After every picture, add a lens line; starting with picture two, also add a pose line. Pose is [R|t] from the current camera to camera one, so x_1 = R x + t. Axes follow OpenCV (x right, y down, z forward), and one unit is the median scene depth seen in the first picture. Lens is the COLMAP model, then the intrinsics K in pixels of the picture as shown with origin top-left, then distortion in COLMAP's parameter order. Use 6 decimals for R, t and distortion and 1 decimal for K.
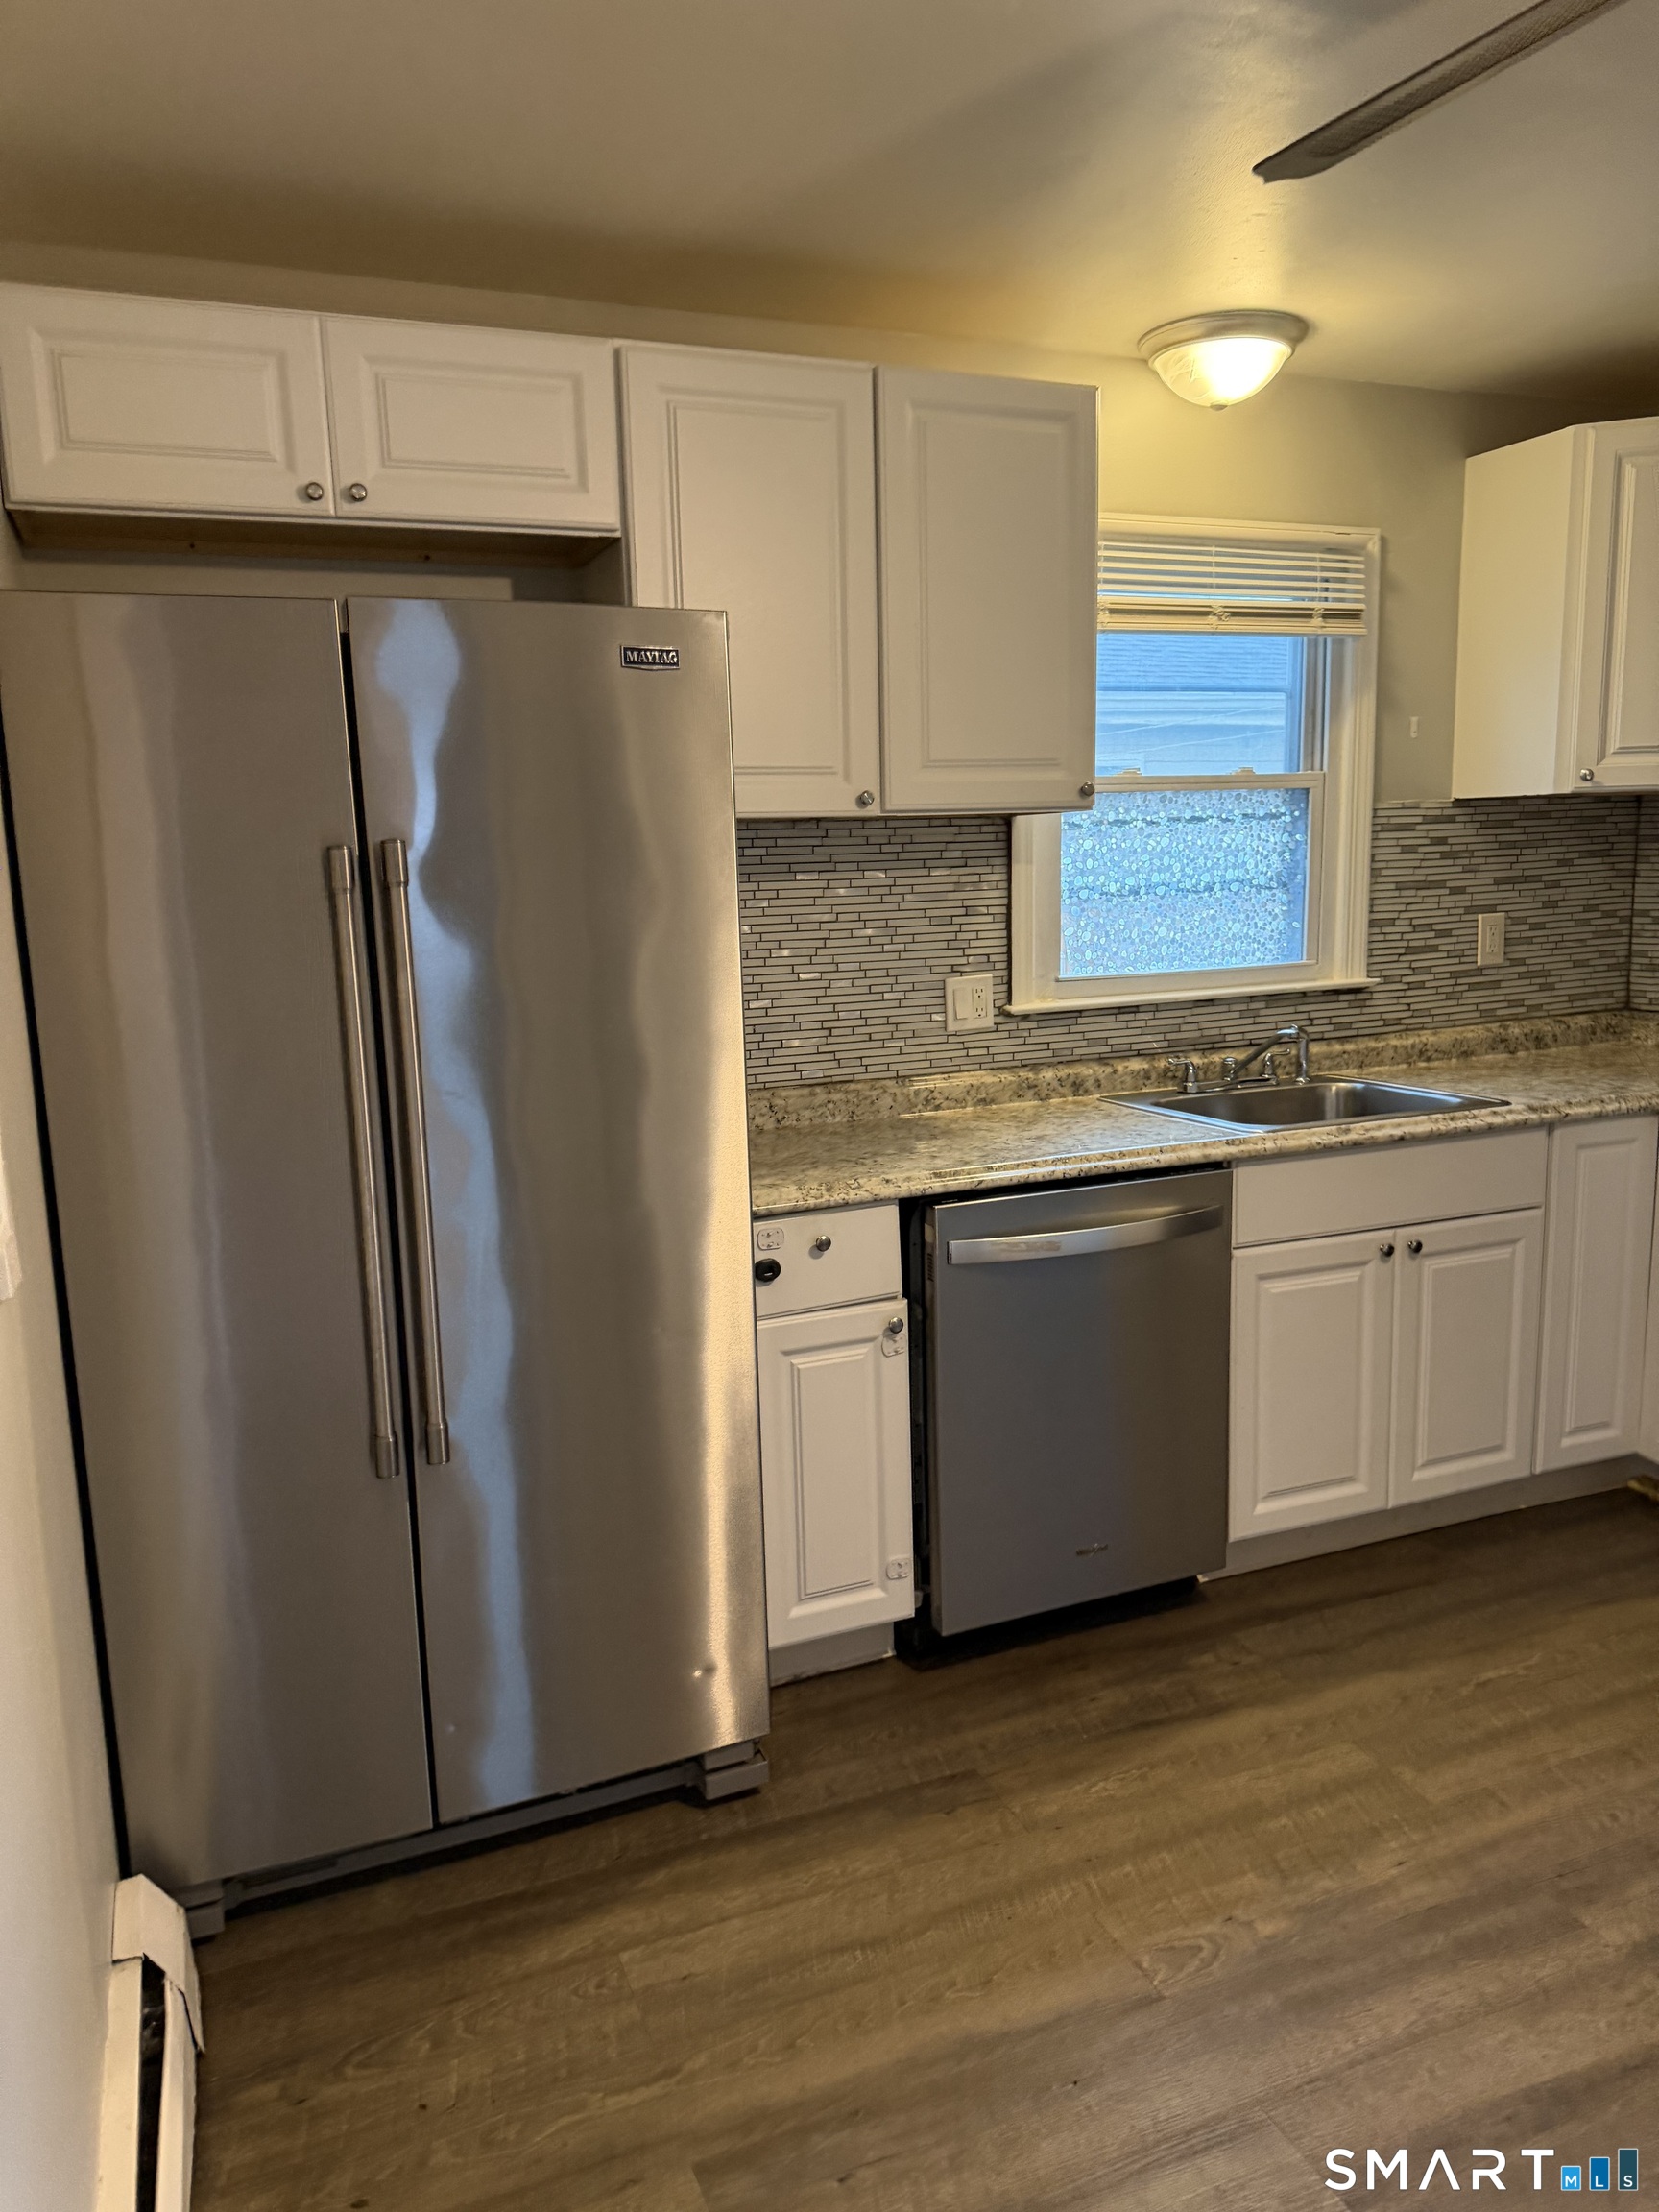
lens RADIAL K [[1573.3, 0, 806.3], [0, 1573.3, 1113.8], [0, 0, 1]] dist [0.065016, -0.084064]
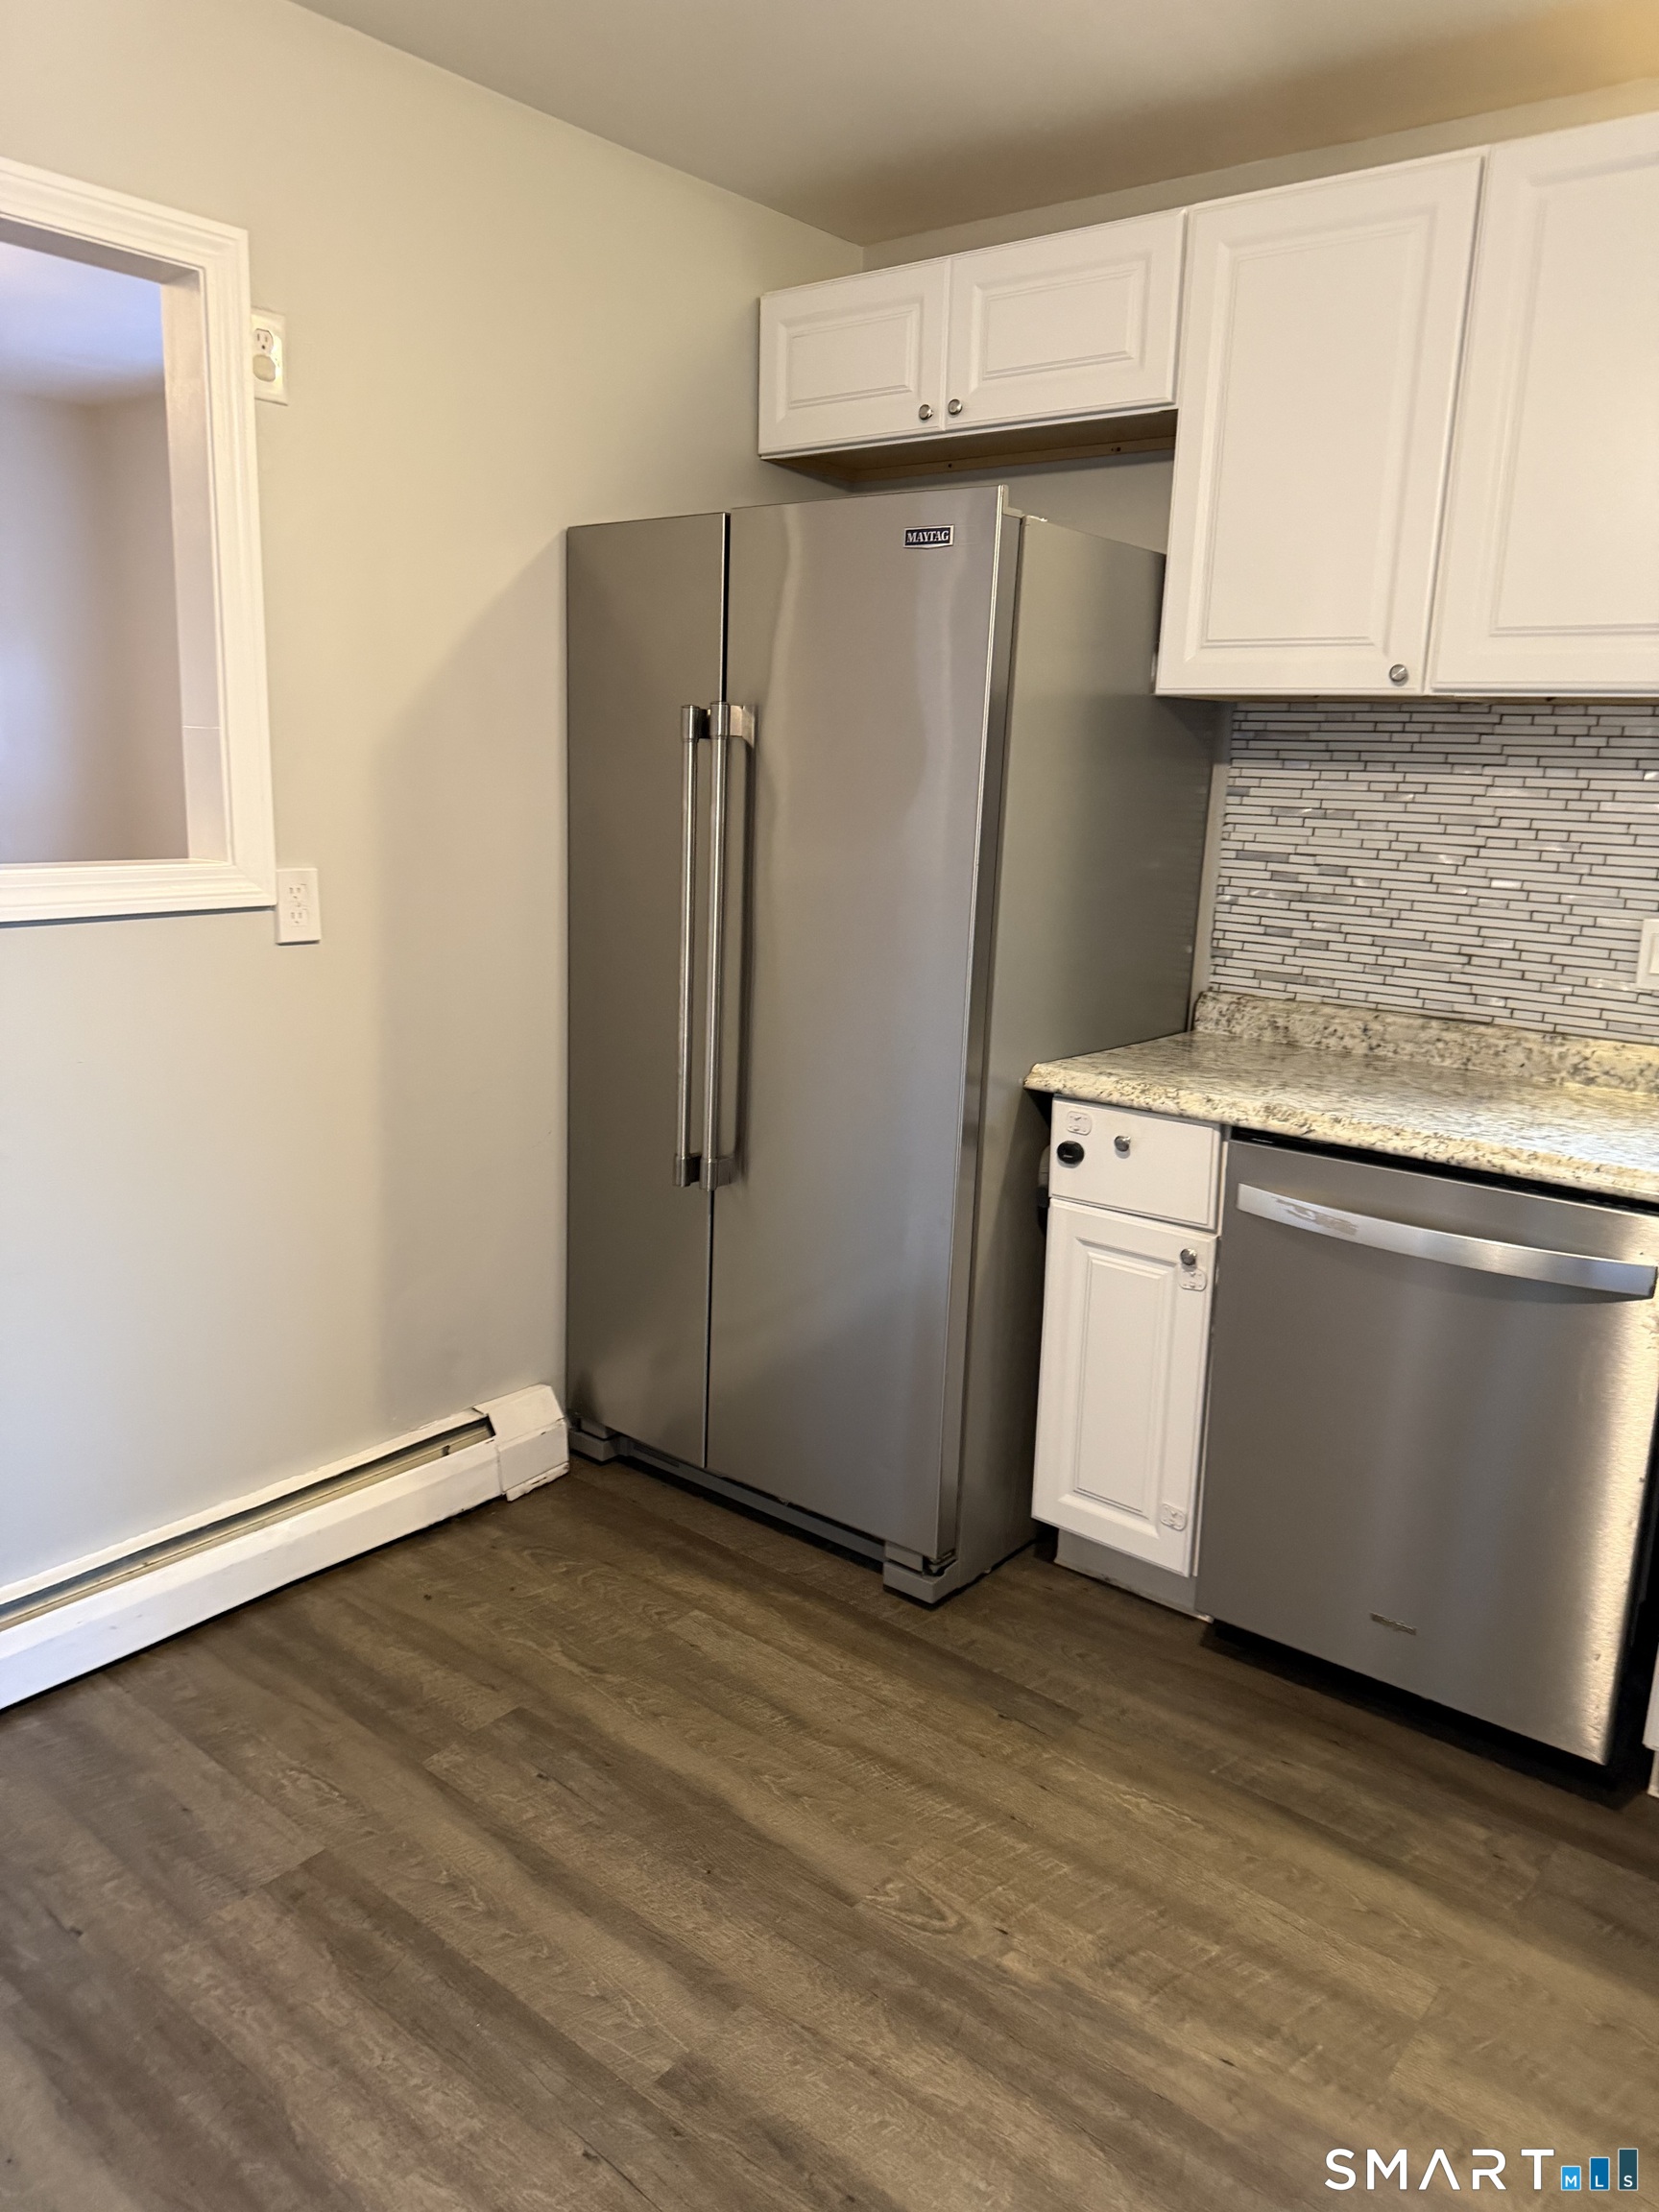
lens RADIAL K [[1573.3, 0, 806.8], [0, 1573.3, 1086.8], [0, 0, 1]] dist [0.065016, -0.084064]
pose [[0.471847, 0.228871, -0.851457, 0.598733], [-0.186407, 0.969786, 0.157378, -0.054572], [0.861750, 0.084460, 0.500253, 0.283700]]
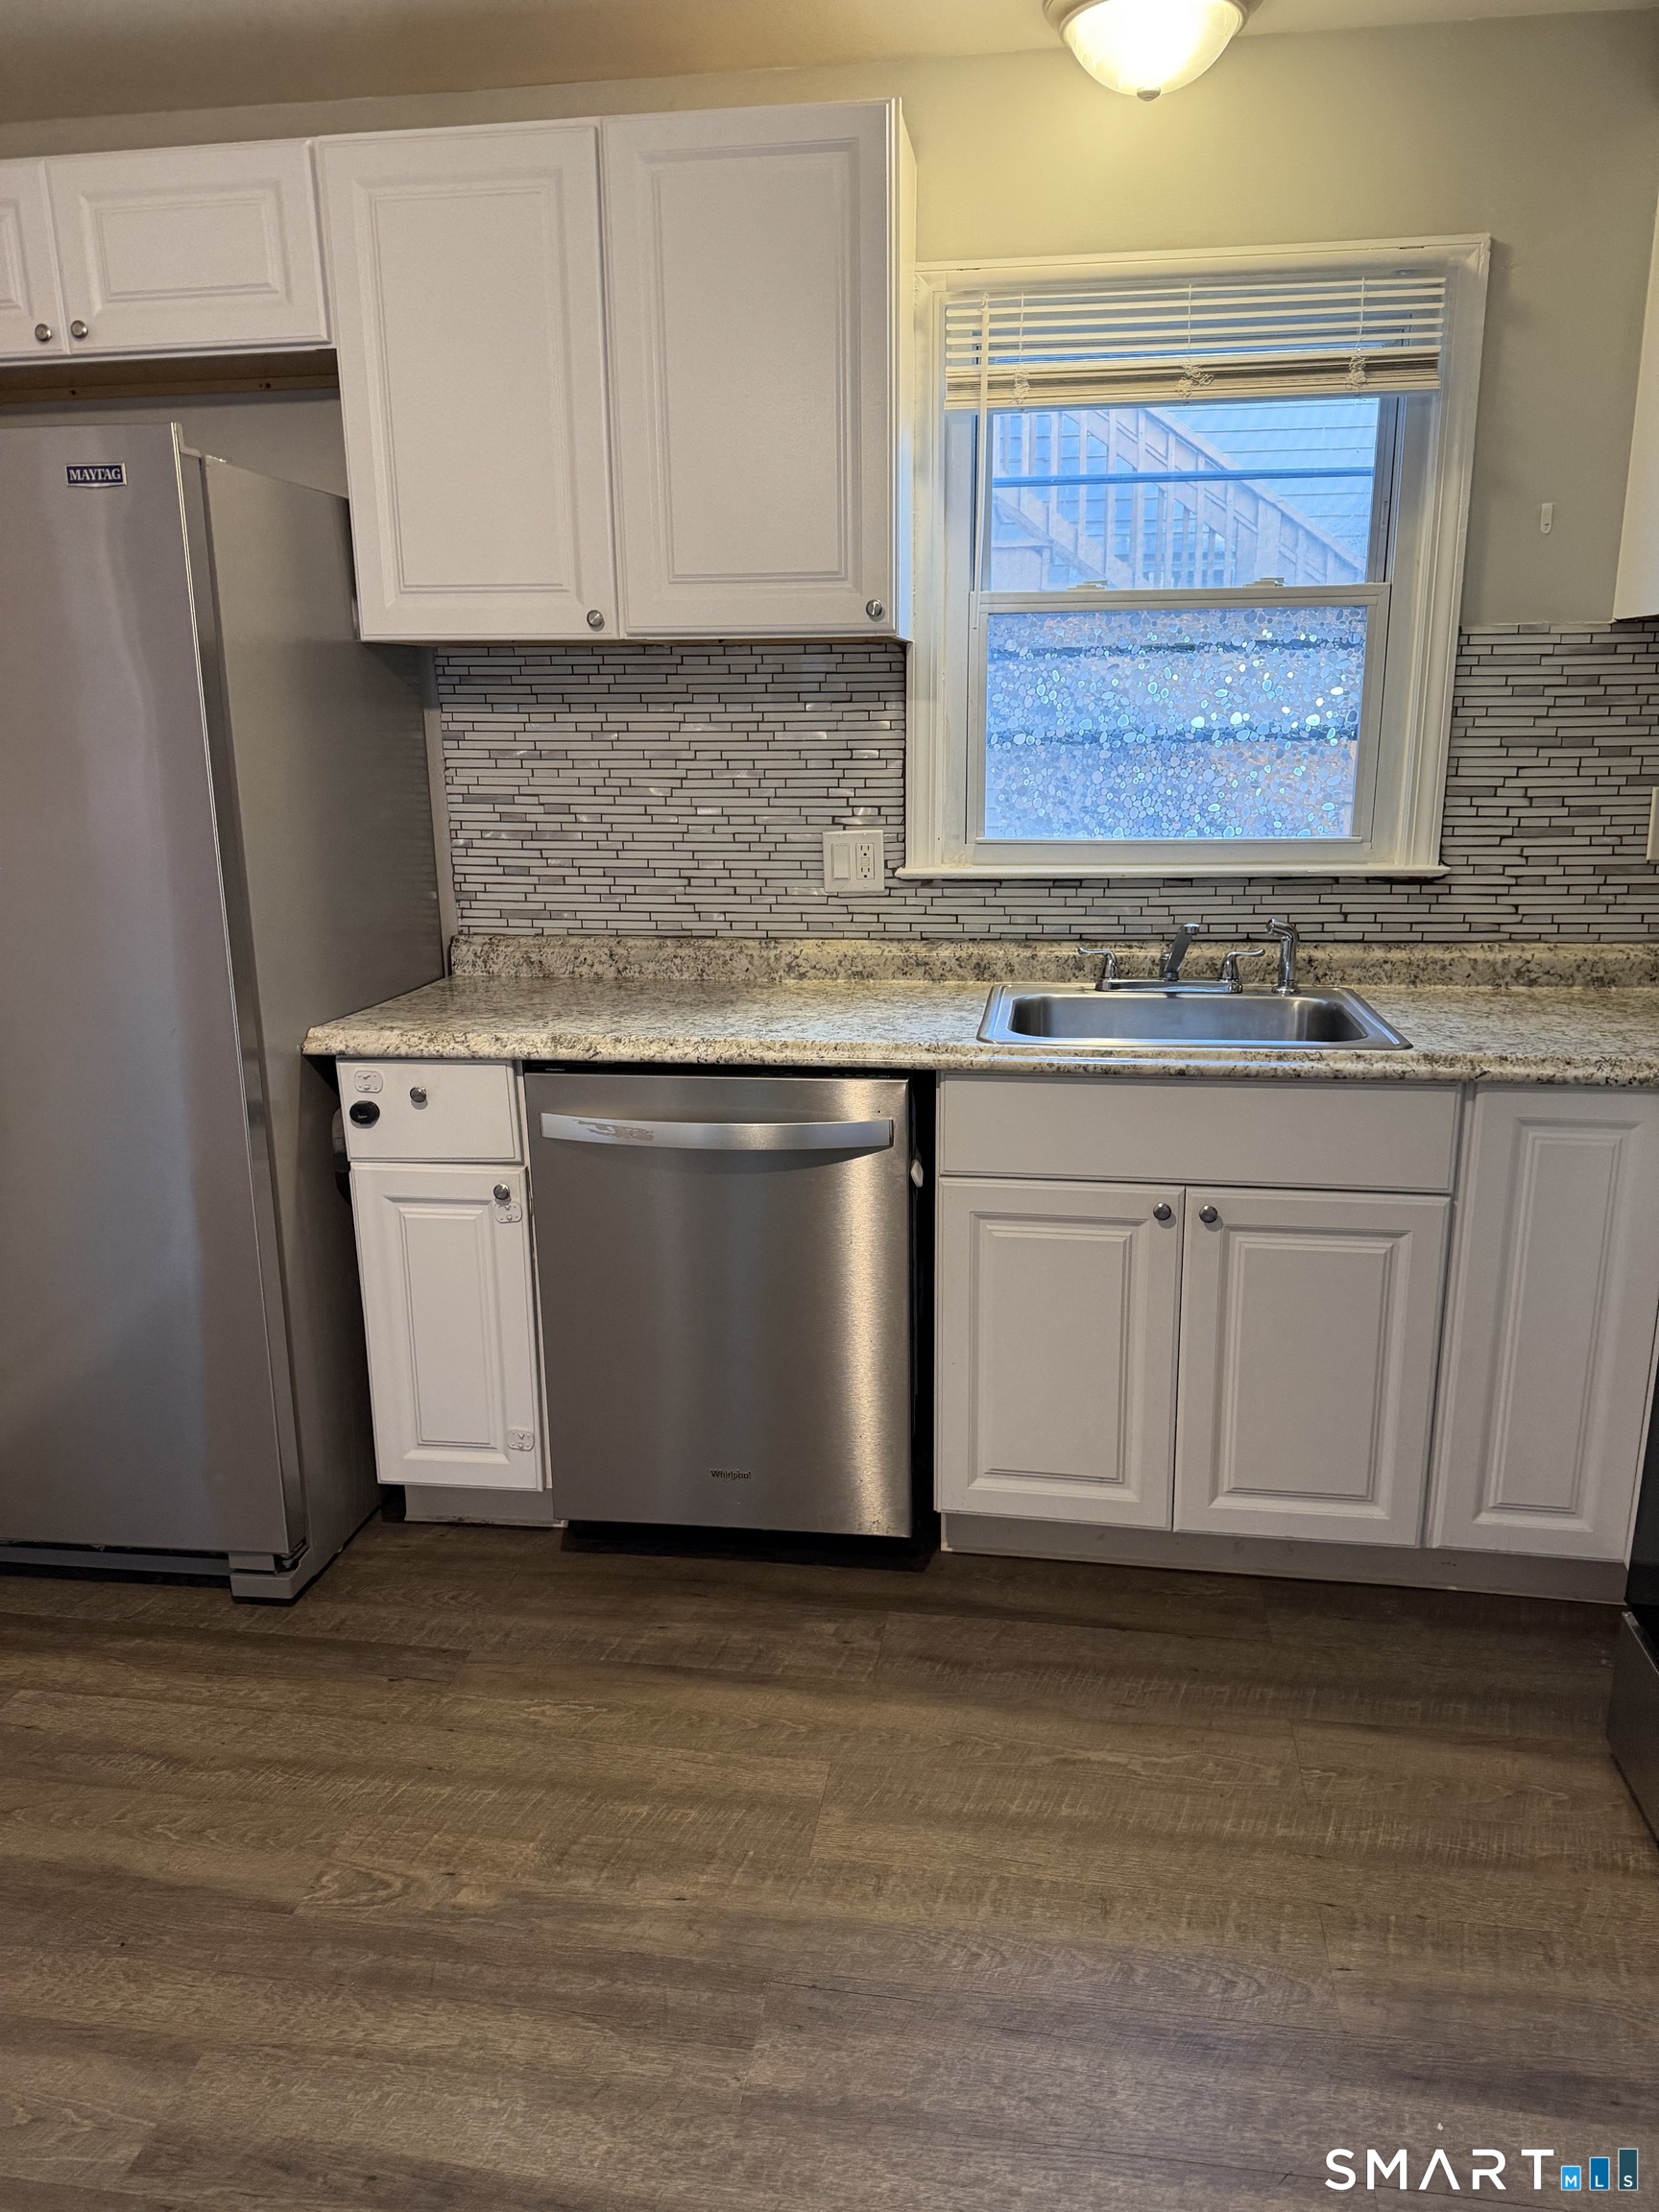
lens RADIAL K [[1573.3, 0, 831.8], [0, 1573.3, 1099.7], [0, 0, 1]] dist [0.065016, -0.084064]
pose [[0.858201, 0.145023, -0.492401, 0.578214], [-0.096912, 0.987785, 0.122018, -0.046883], [0.504082, -0.056996, 0.861773, 0.237695]]
